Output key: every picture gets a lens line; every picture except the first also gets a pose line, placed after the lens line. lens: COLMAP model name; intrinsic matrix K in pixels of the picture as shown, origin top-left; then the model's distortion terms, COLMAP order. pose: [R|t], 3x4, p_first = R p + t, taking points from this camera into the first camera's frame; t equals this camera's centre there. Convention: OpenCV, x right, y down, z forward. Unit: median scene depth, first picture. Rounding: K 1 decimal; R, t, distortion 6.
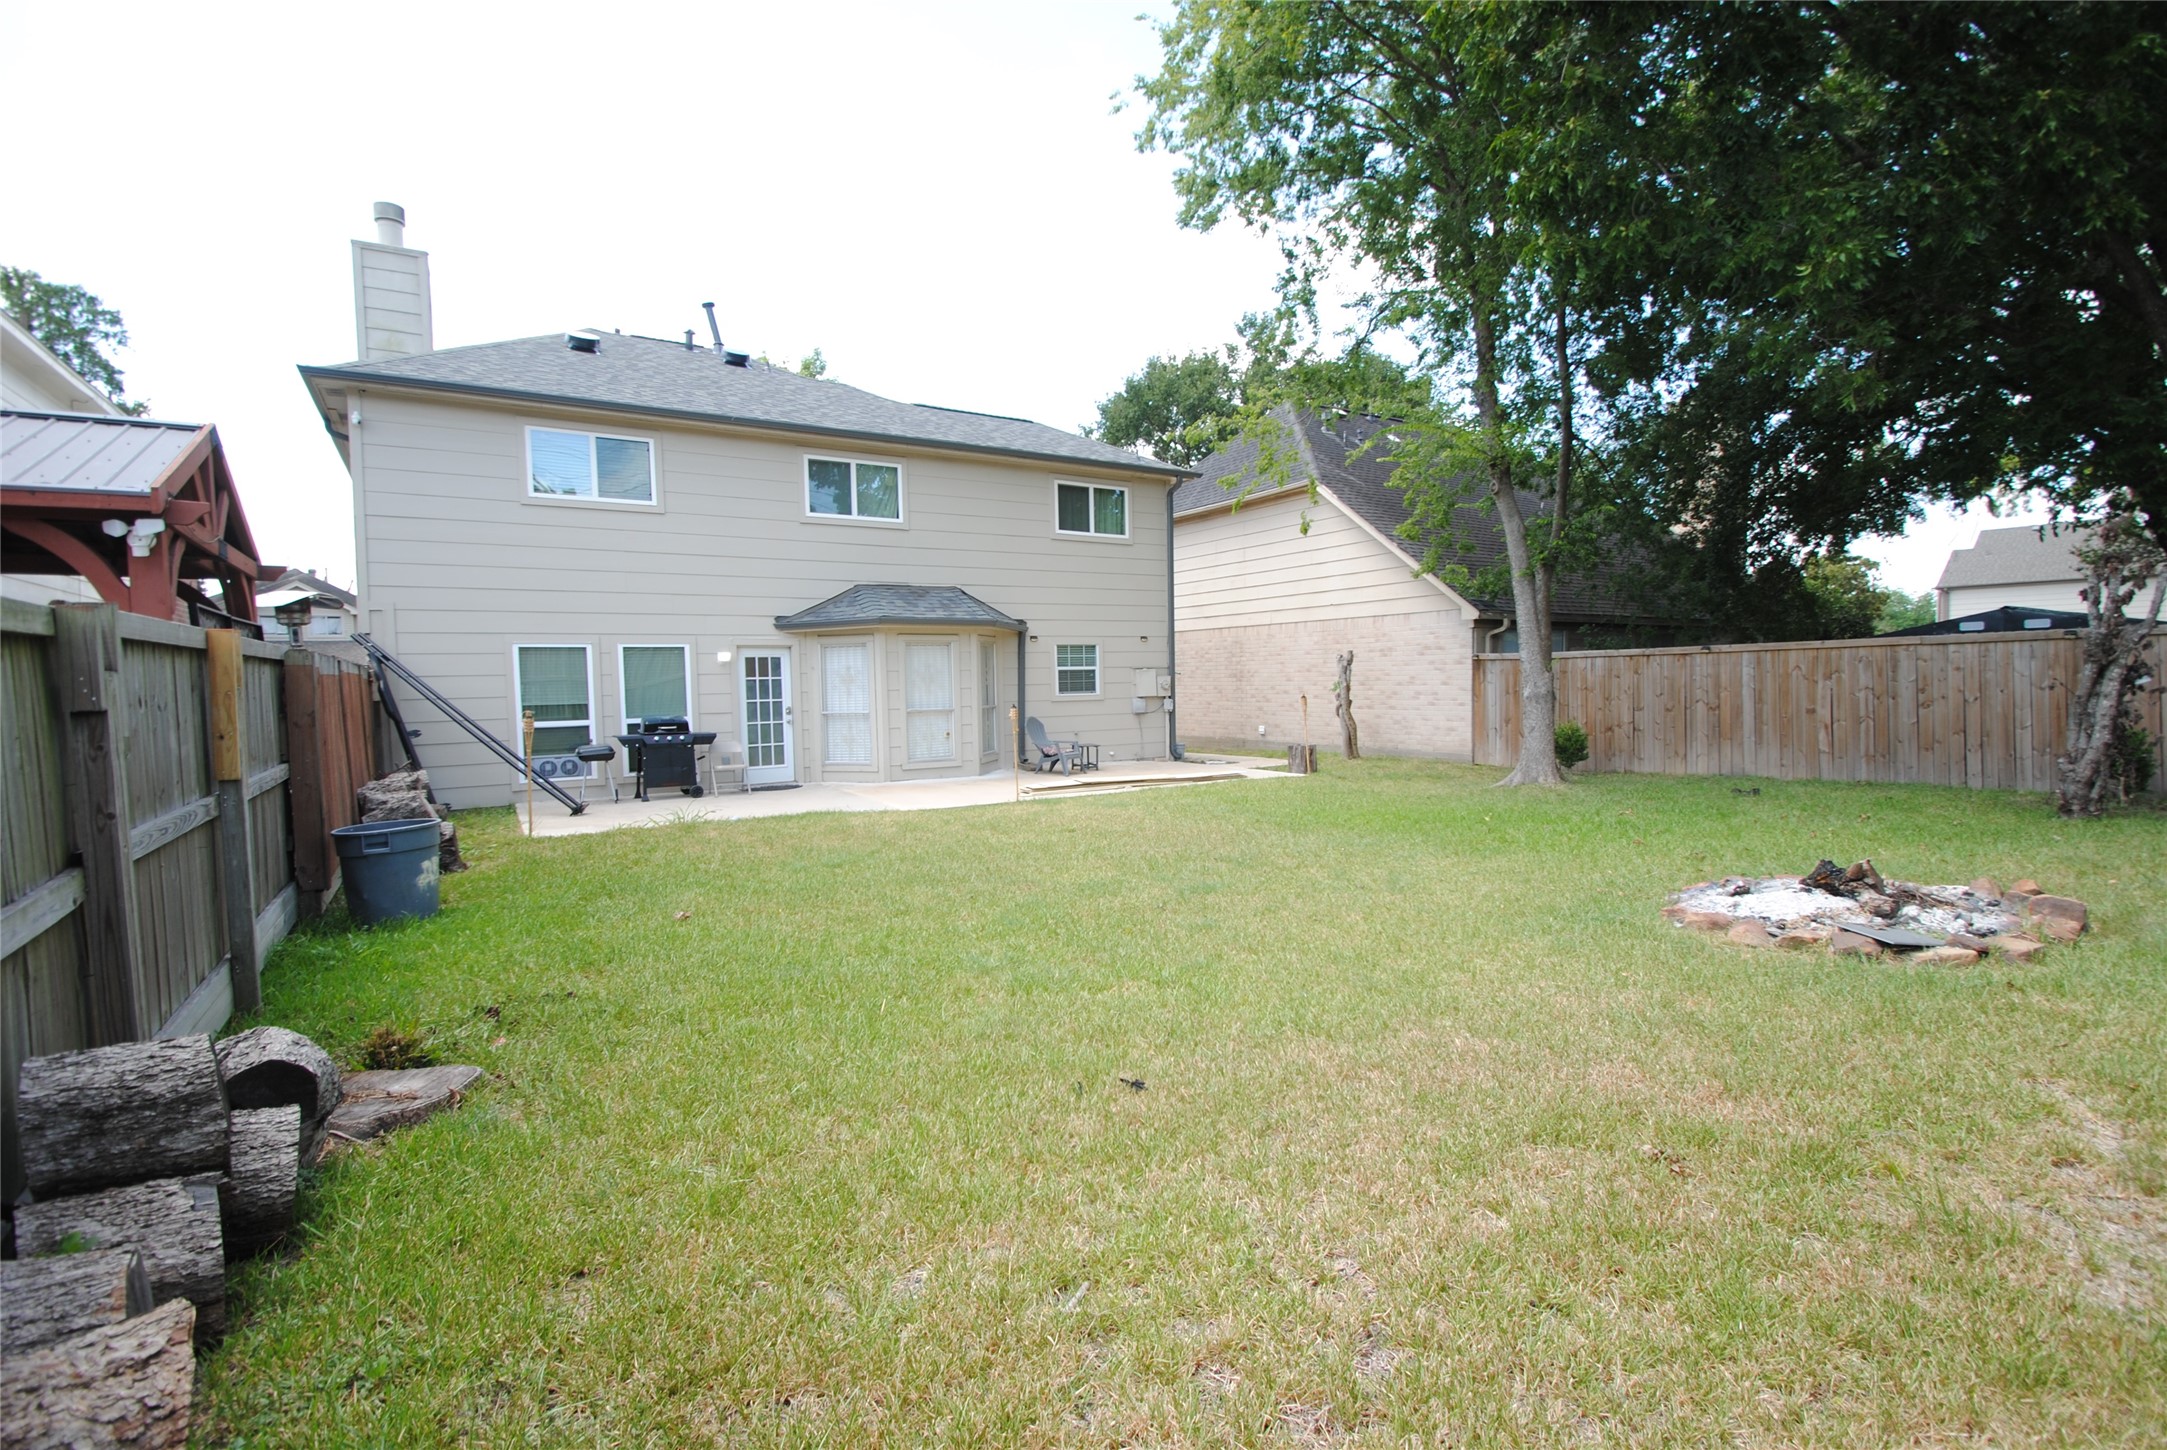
lens RADIAL K [[985.8, 0, 1090.0], [0, 985.8, 725.7], [0, 0, 1]] dist [-0.000568, -0.000067]
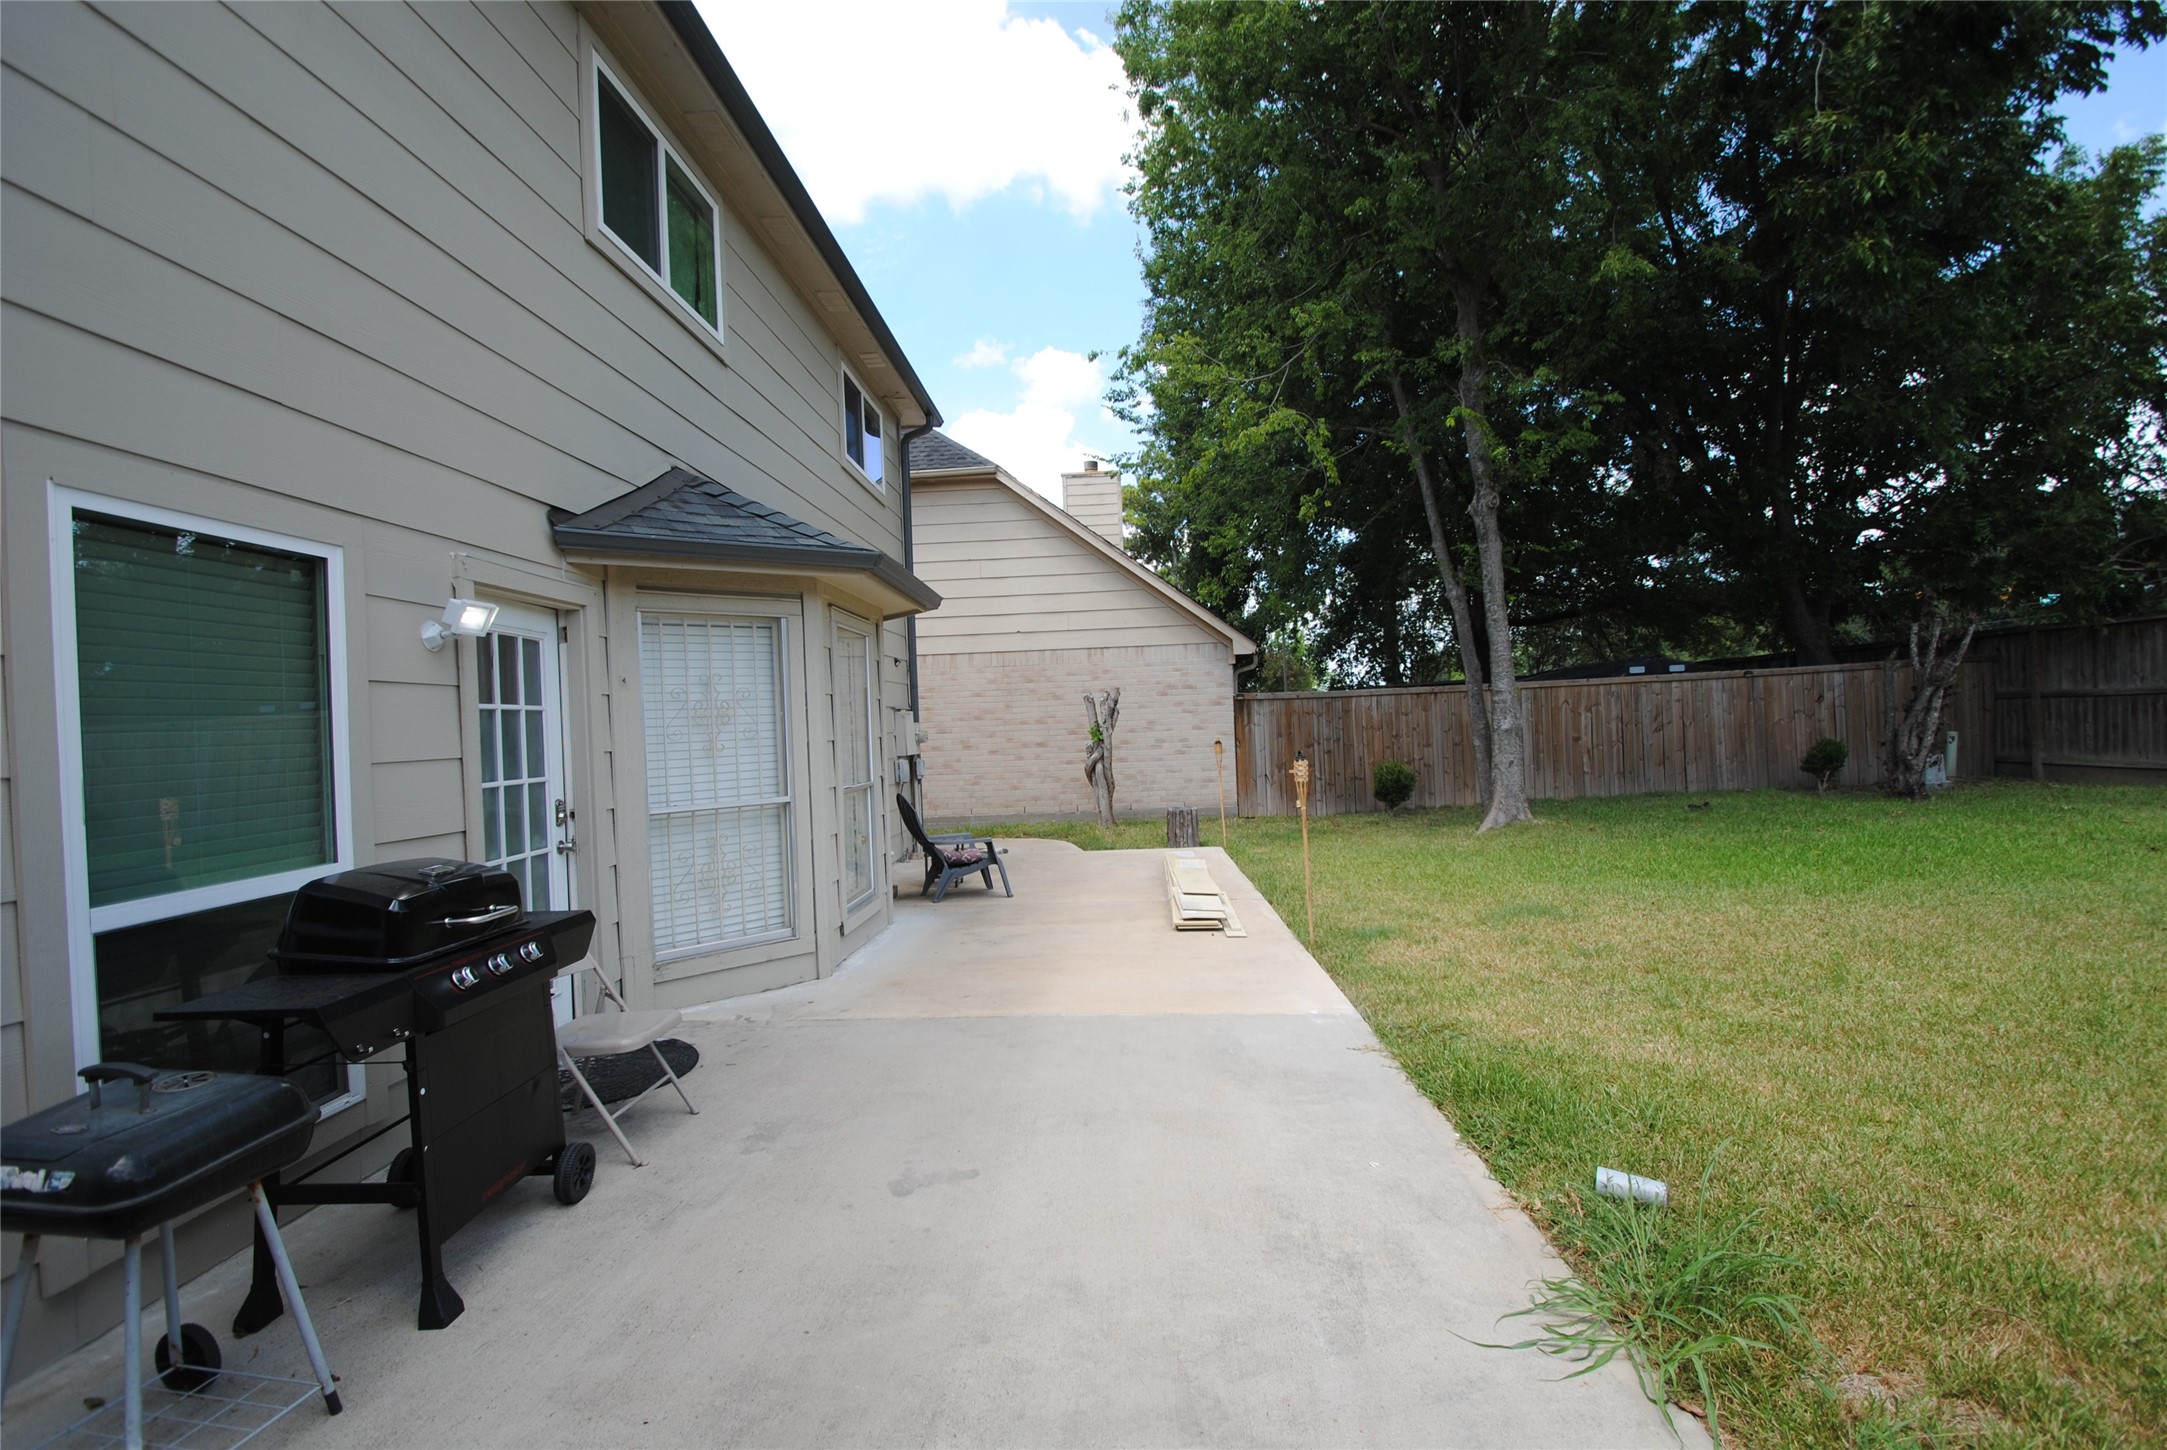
lens RADIAL K [[972.8, 0, 1083.0], [0, 972.8, 722.3], [0, 0, 1]] dist [-0.002504, -0.009130]
pose [[0.581755, -0.002450, 0.813361, -0.467657], [0.067431, 0.996698, -0.045227, -0.018727], [-0.810564, 0.081157, 0.579999, 0.693751]]
